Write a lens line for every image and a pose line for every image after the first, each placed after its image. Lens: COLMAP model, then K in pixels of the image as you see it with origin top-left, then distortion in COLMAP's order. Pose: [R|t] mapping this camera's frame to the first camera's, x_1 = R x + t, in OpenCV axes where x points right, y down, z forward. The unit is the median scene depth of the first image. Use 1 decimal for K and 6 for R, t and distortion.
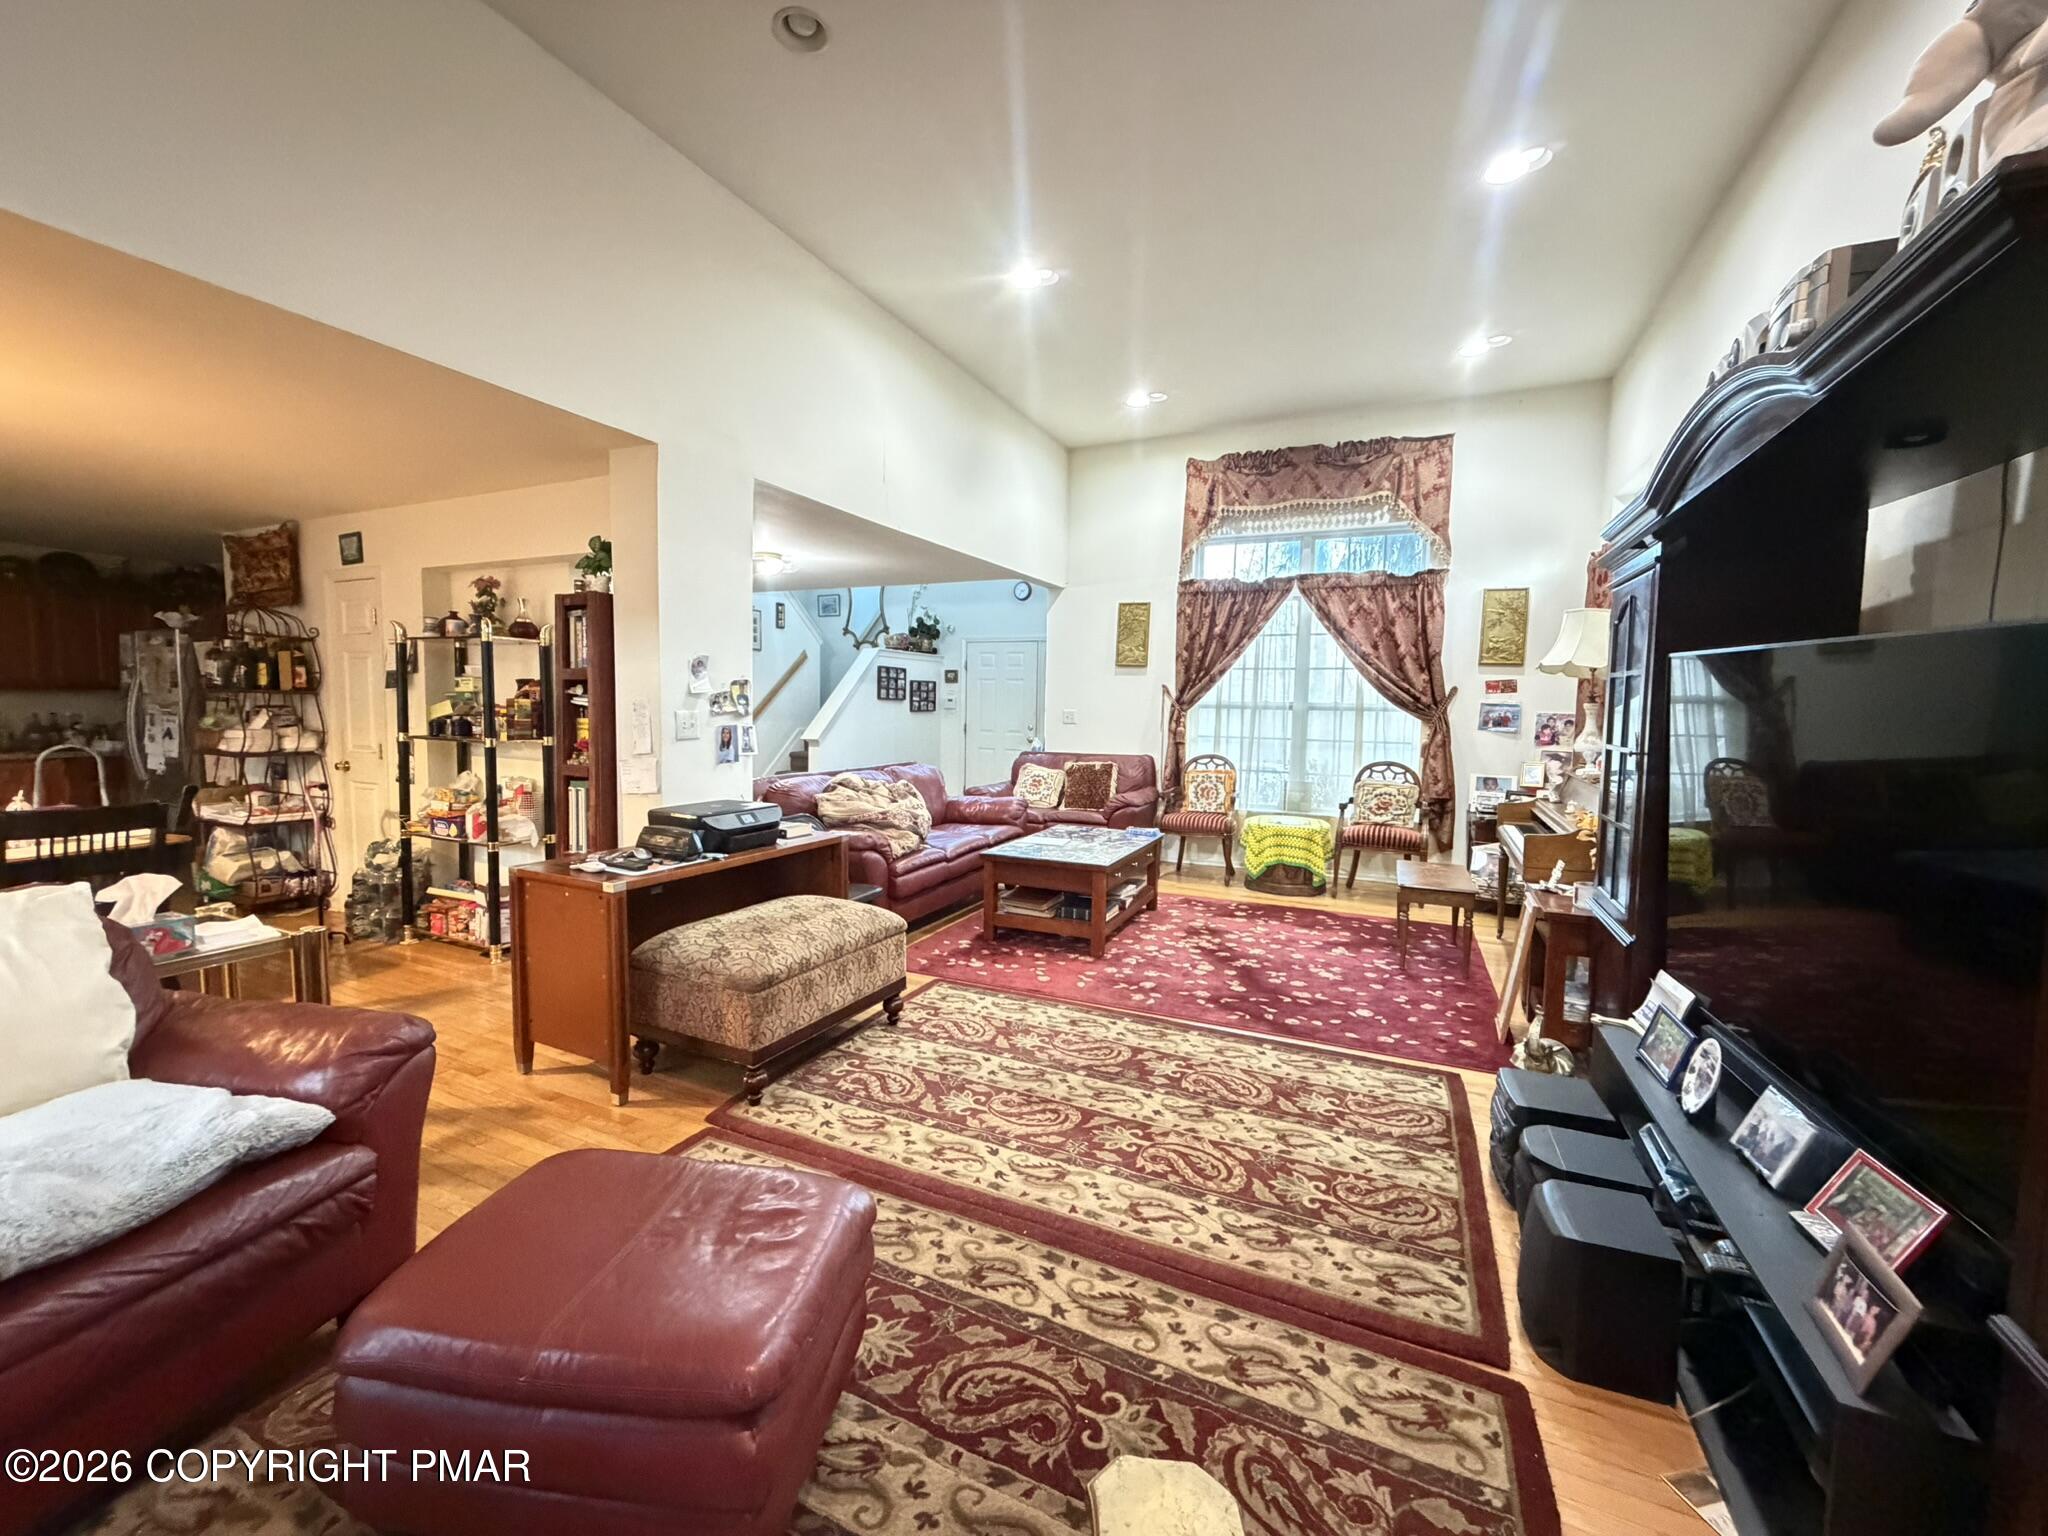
lens RADIAL K [[815.3, 0, 1018.0], [0, 815.3, 764.4], [0, 0, 1]] dist [-0.000402, 0.000361]
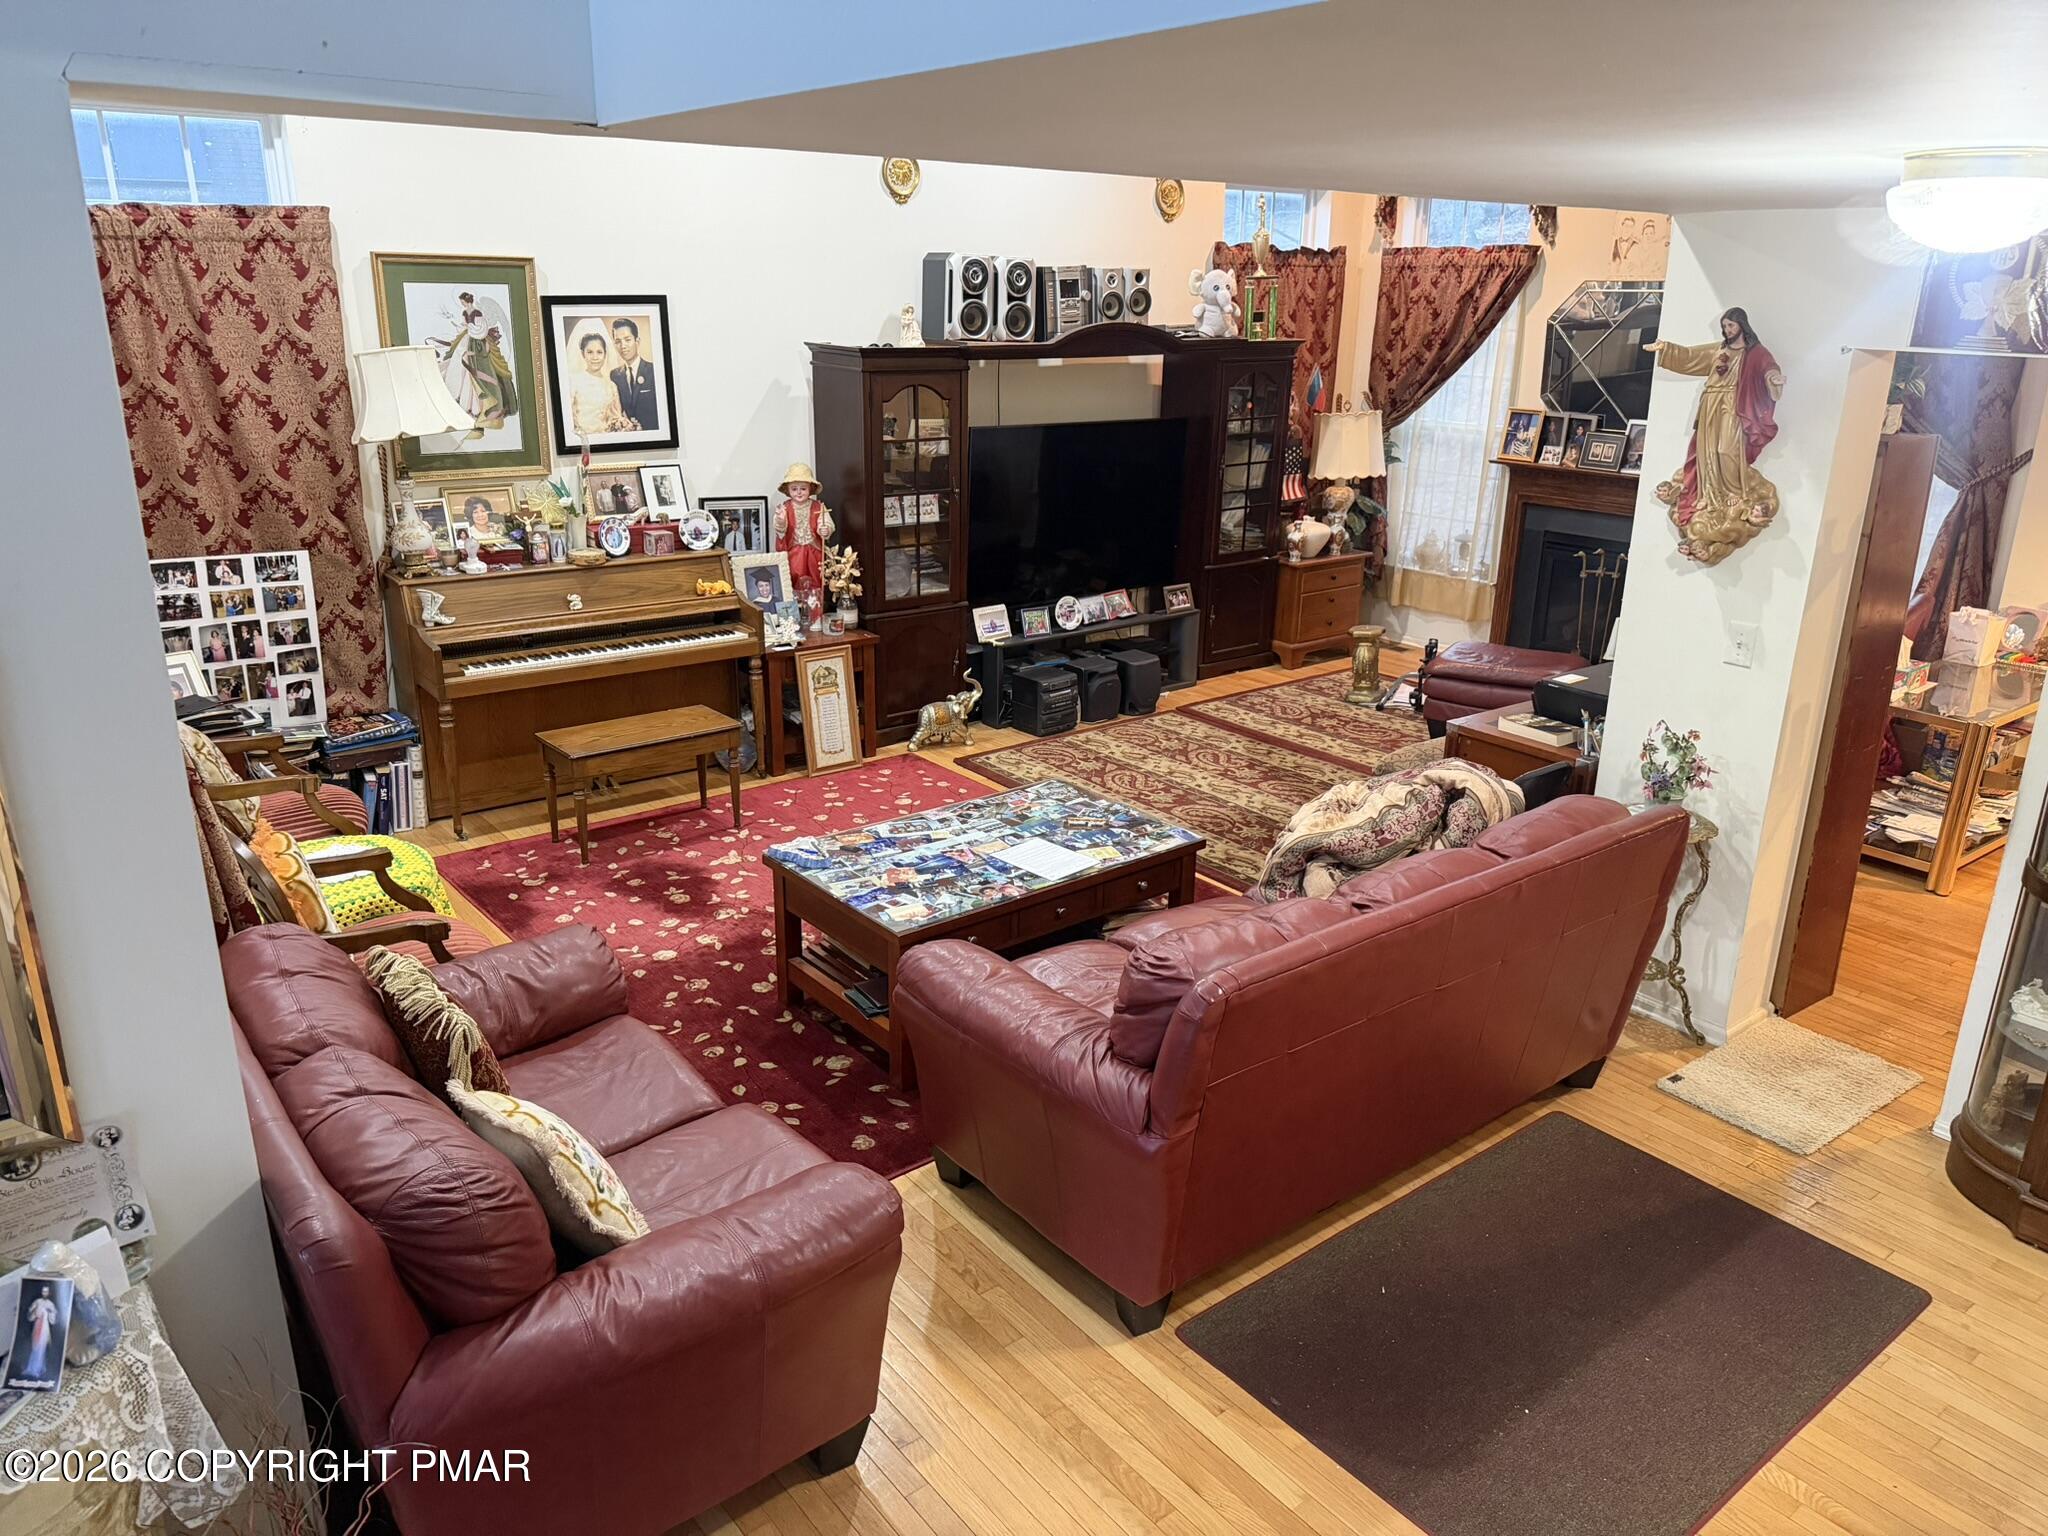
lens RADIAL K [[1427.9, 0, 1032.9], [0, 1427.9, 766.6], [0, 0, 1]] dist [0.152267, -0.288419]
pose [[-0.895073, -0.169032, 0.412640, -0.413752], [0.005106, 0.921425, 0.388524, -0.396246], [-0.445890, 0.349864, -0.823879, 2.239983]]
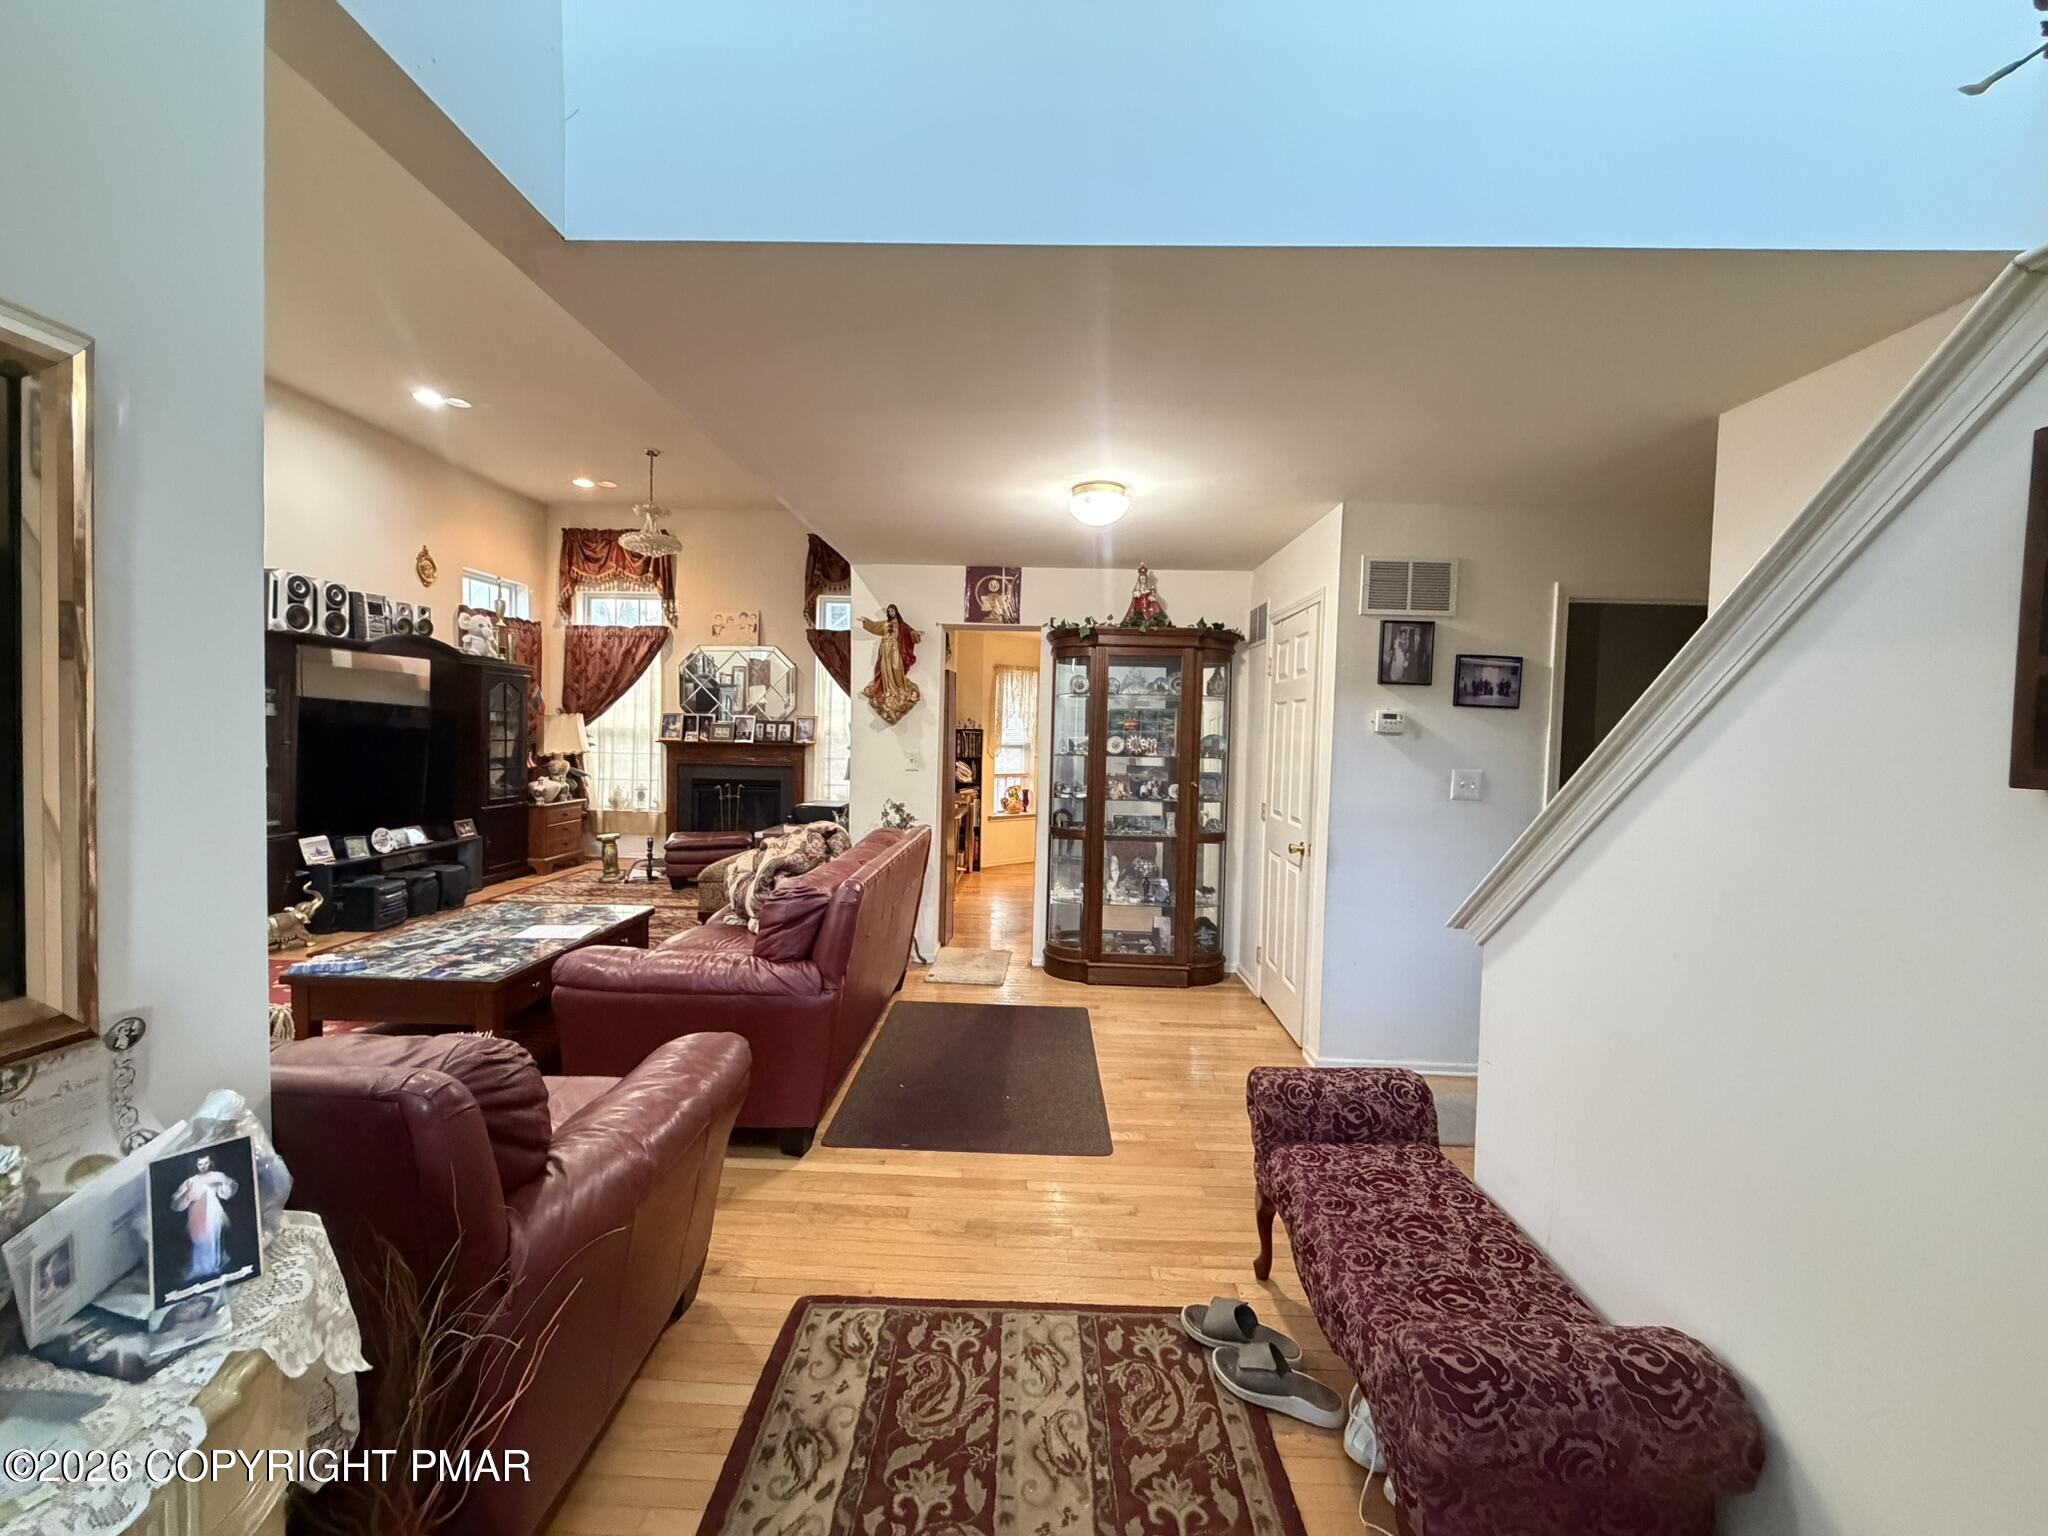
lens RADIAL K [[815.3, 0, 1018.0], [0, 815.3, 764.4], [0, 0, 1]] dist [-0.000402, 0.000361]
pose [[-0.914901, -0.023843, -0.402974, -0.056775], [-0.070101, 0.992471, 0.100434, -0.187986], [0.397545, 0.120136, -0.909684, 2.310144]]
